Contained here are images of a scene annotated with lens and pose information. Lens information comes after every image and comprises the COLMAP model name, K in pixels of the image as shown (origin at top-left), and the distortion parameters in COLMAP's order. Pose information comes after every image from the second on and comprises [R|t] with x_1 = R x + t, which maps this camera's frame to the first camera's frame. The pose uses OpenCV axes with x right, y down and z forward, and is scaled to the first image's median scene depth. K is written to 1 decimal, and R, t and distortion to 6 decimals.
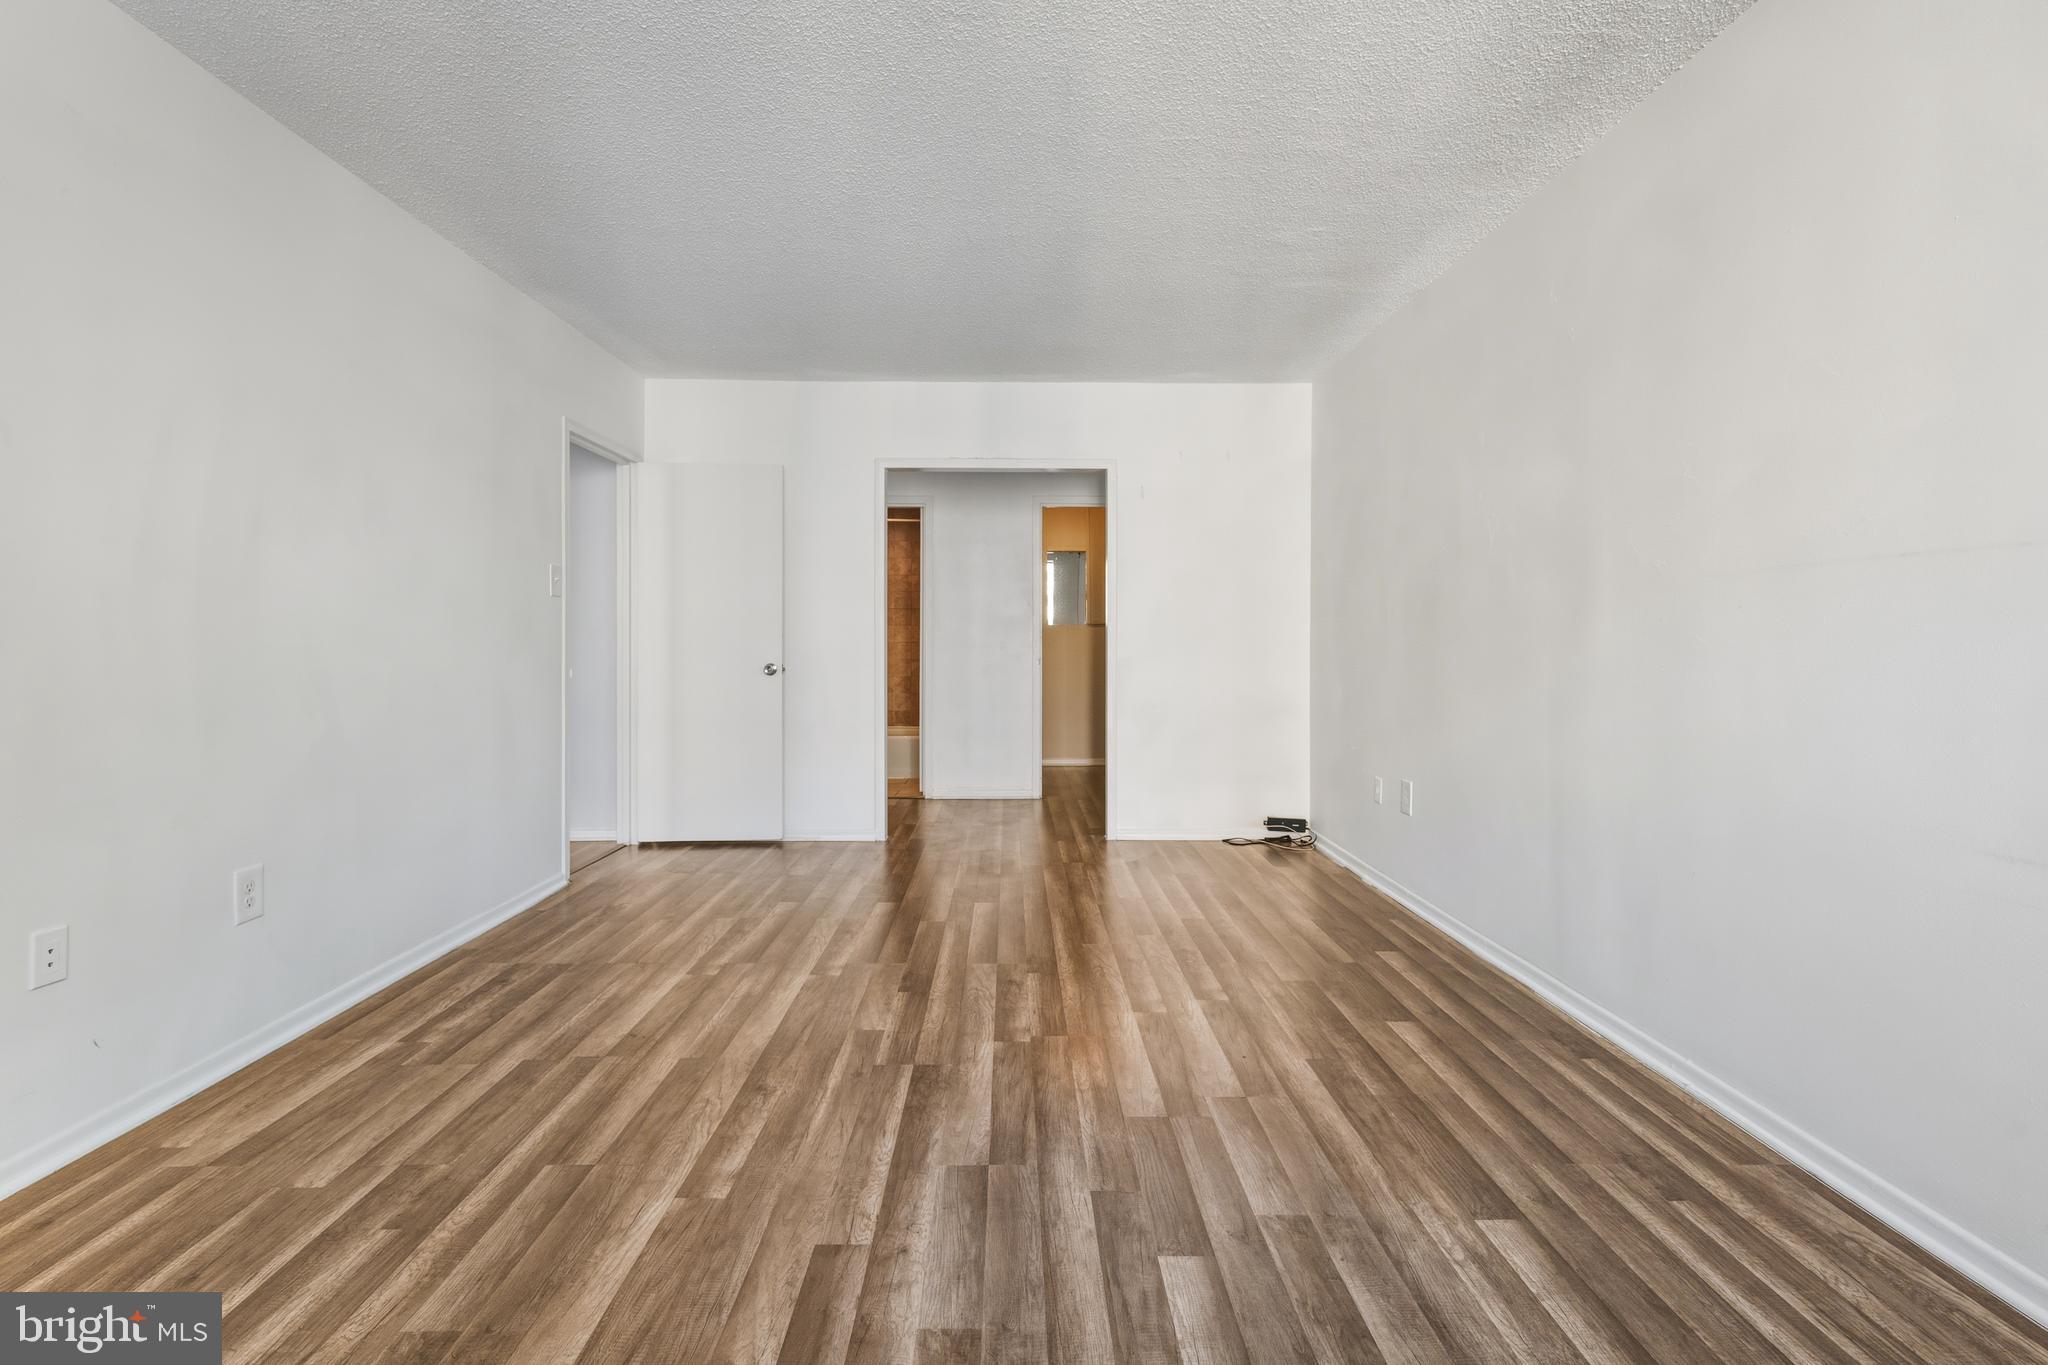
lens RADIAL K [[921.4, 0, 1020.0], [0, 921.4, 654.7], [0, 0, 1]] dist [0.001504, 0.000467]
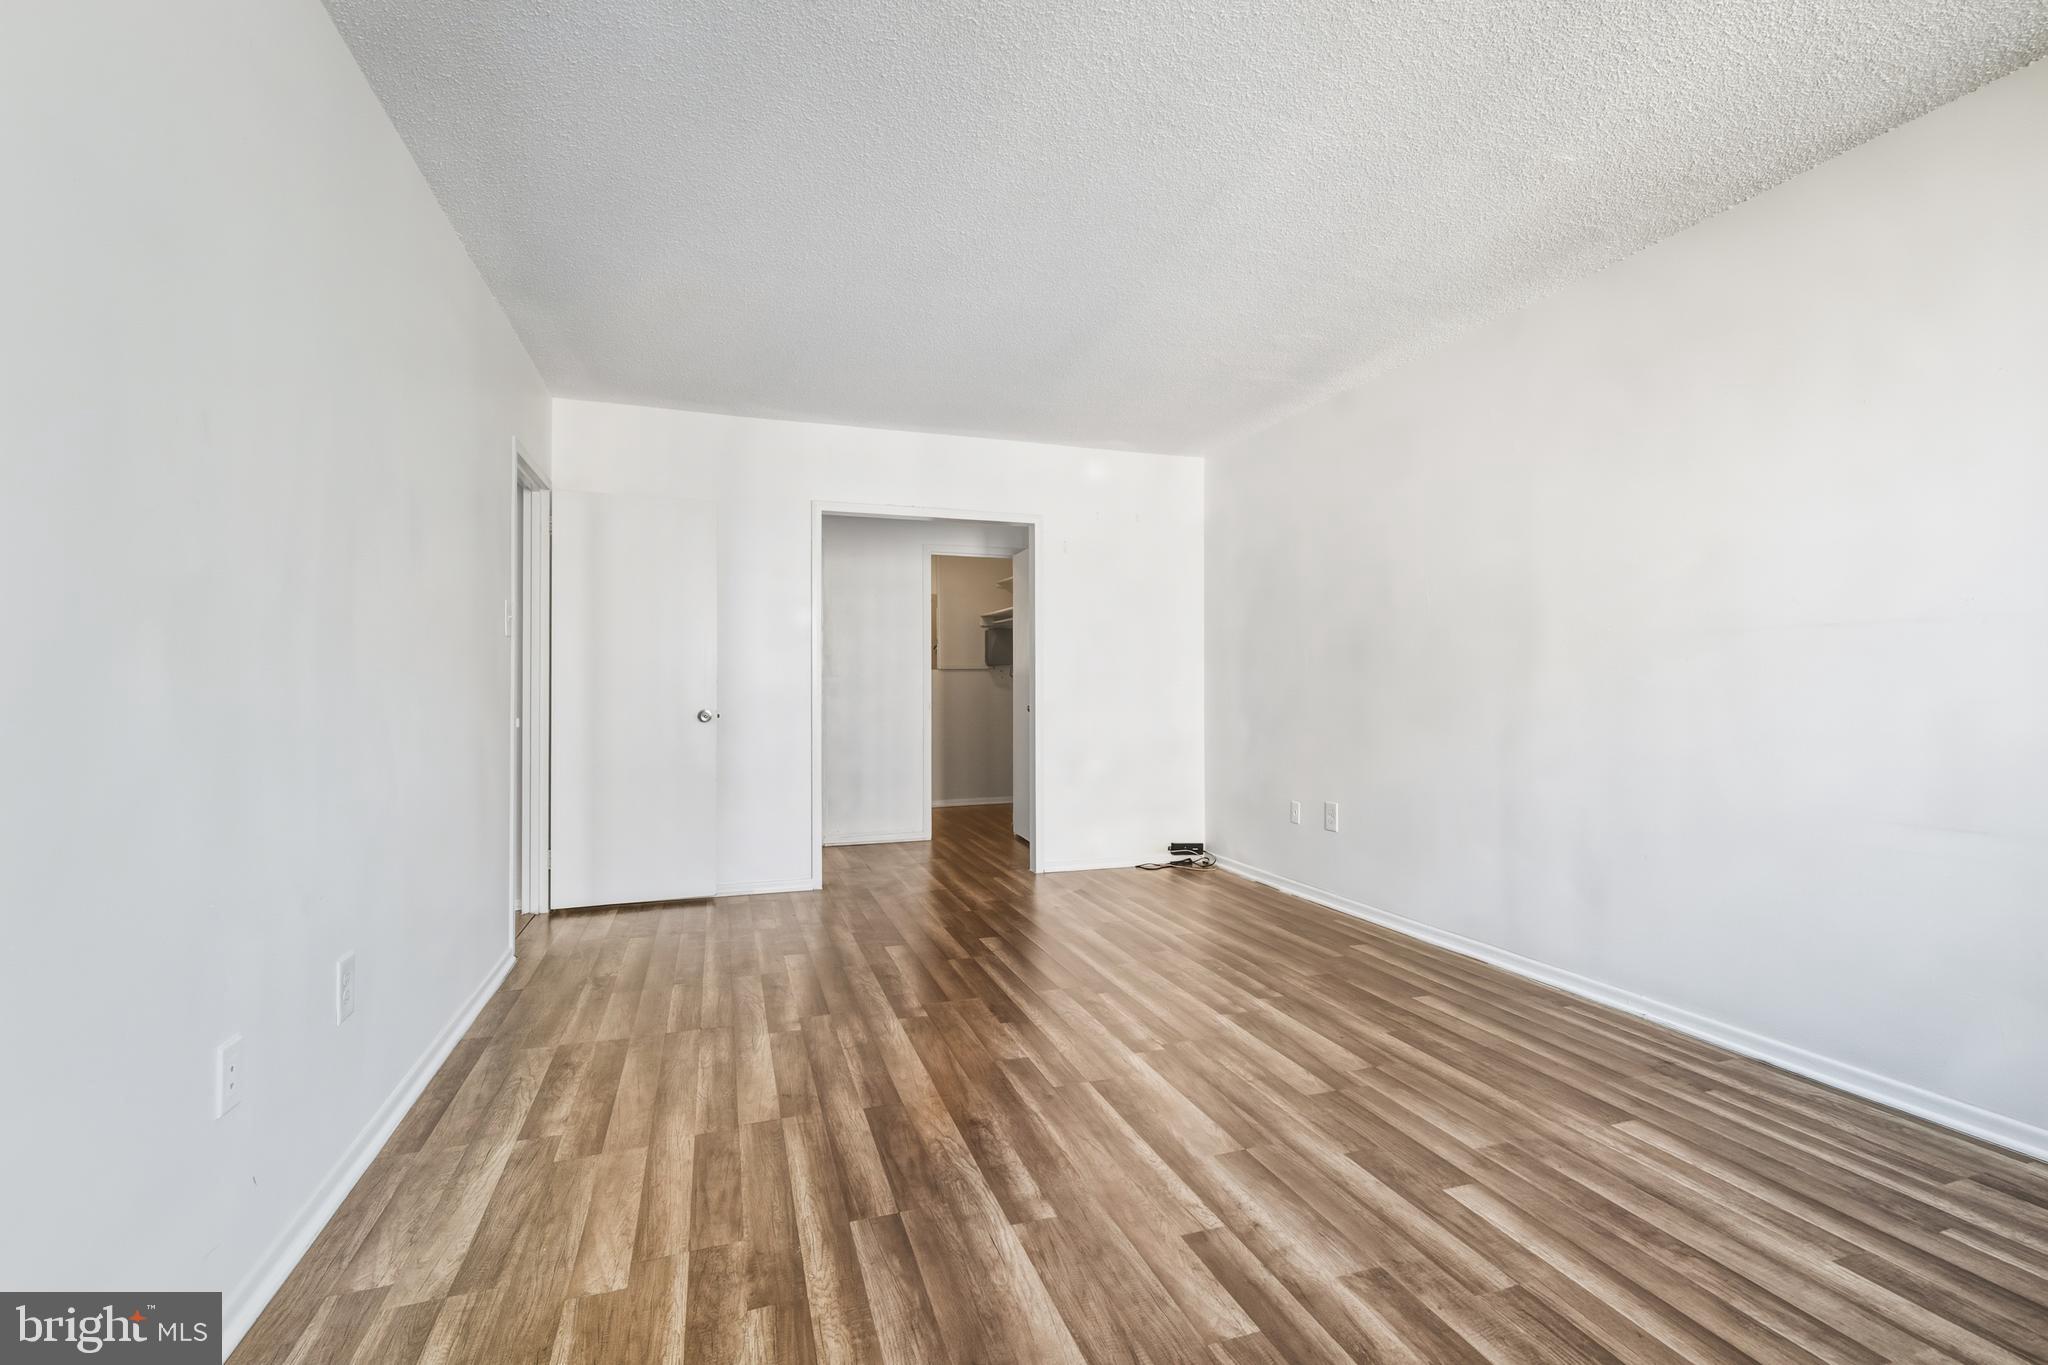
lens RADIAL K [[911.1, 0, 1026.8], [0, 911.1, 666.0], [0, 0, 1]] dist [0.002638, 0.000033]
pose [[0.949955, 0.004342, 0.312356, -0.505073], [0.007308, 0.999321, -0.036117, 0.002056], [-0.312301, 0.036593, 0.949278, 0.004220]]
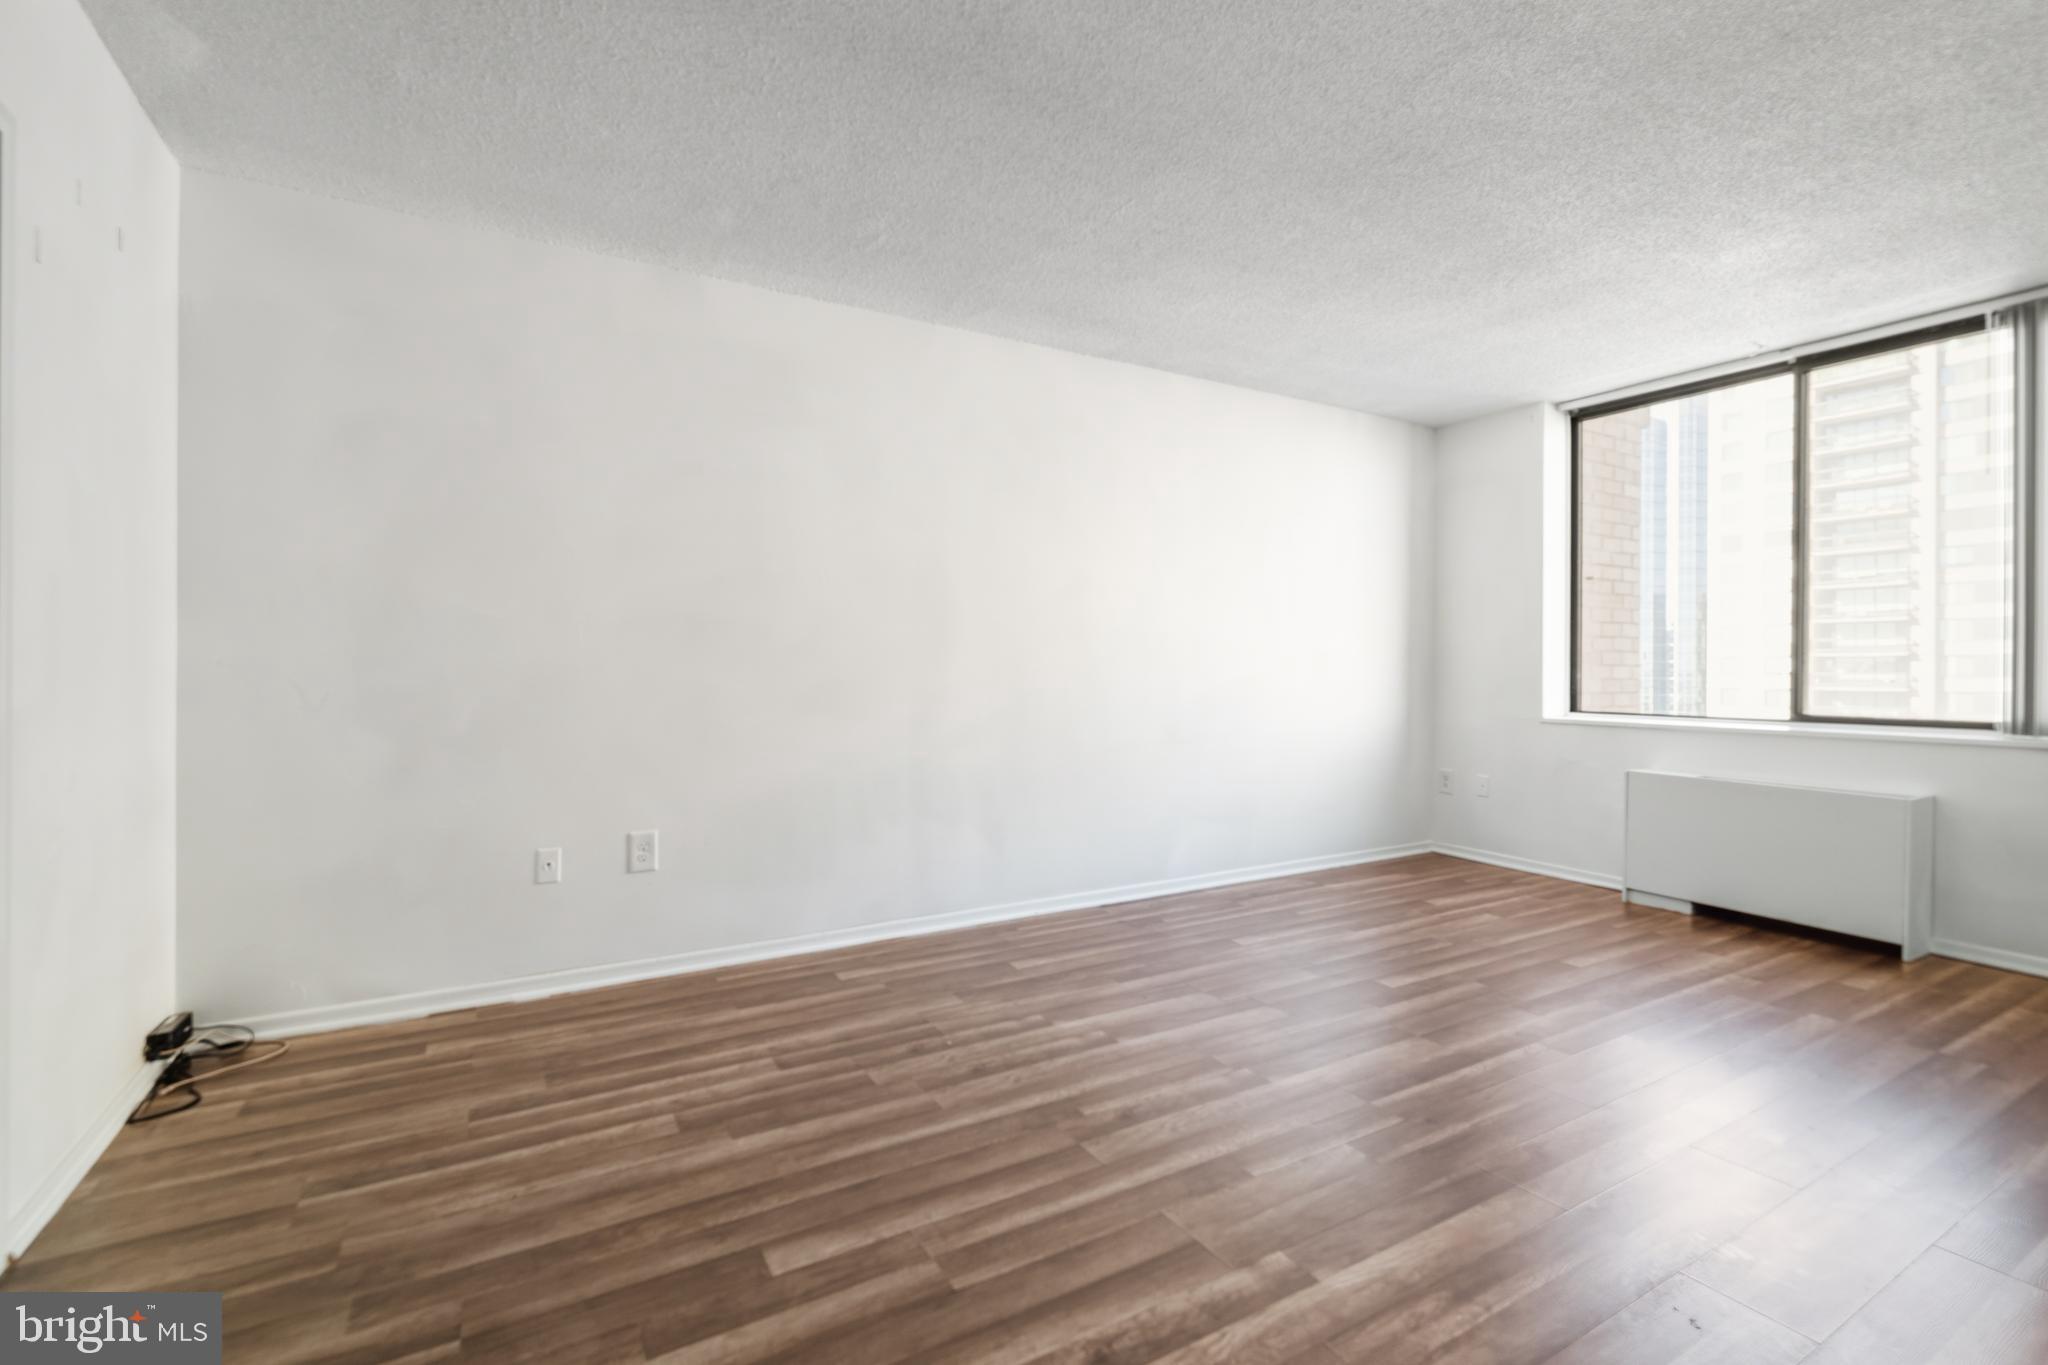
lens RADIAL K [[911.1, 0, 1026.8], [0, 911.1, 666.0], [0, 0, 1]] dist [0.002638, 0.000033]
pose [[-0.497707, -0.000737, 0.867345, -0.757241], [0.009665, 0.999933, 0.006395, -0.026409], [-0.867292, 0.011566, -0.497666, 1.757339]]
